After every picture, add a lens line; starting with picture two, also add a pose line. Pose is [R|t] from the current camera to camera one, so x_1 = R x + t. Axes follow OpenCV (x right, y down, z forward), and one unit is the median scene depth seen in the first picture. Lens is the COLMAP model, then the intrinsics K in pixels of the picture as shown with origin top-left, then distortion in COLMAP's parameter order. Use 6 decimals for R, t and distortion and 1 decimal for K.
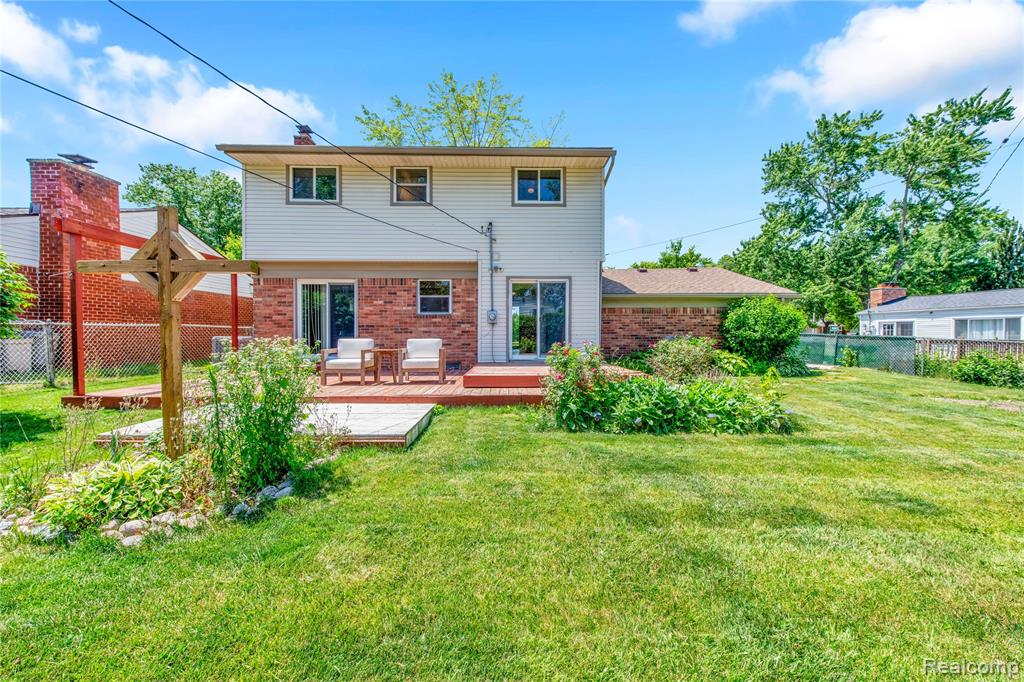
lens RADIAL K [[412.3, 0, 510.9], [0, 412.3, 343.9], [0, 0, 1]] dist [0.007087, -0.000076]
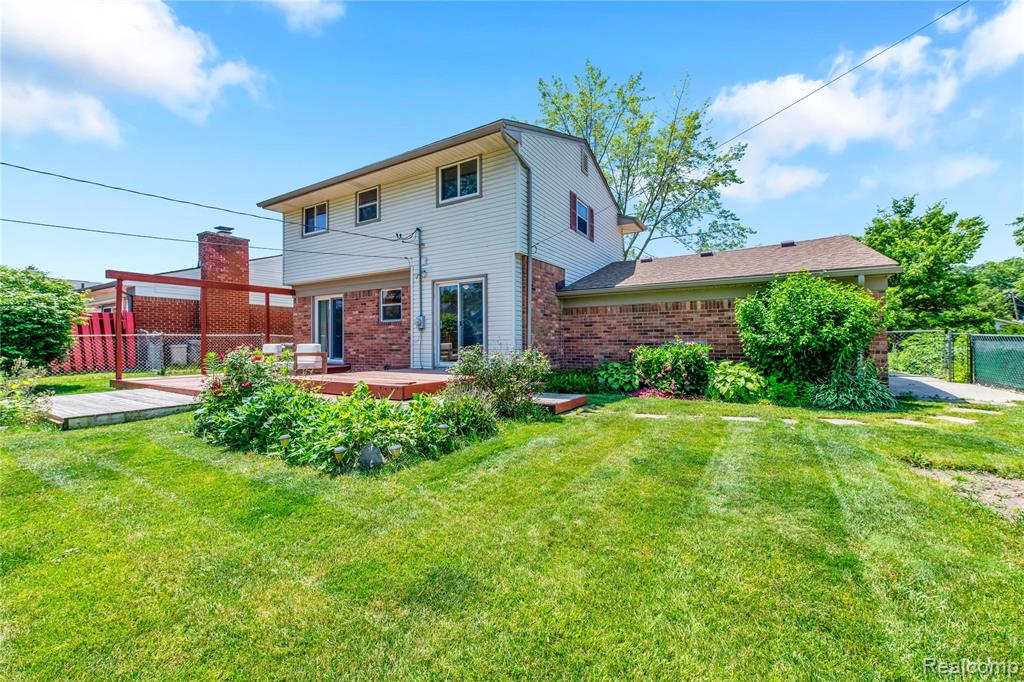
lens RADIAL K [[412.3, 0, 510.9], [0, 412.3, 343.9], [0, 0, 1]] dist [0.007087, -0.000076]
pose [[0.838163, -0.001706, -0.545417, 0.673566], [-0.009749, 0.999788, -0.018110, 0.002129], [0.545333, 0.020497, 0.837969, 0.287761]]
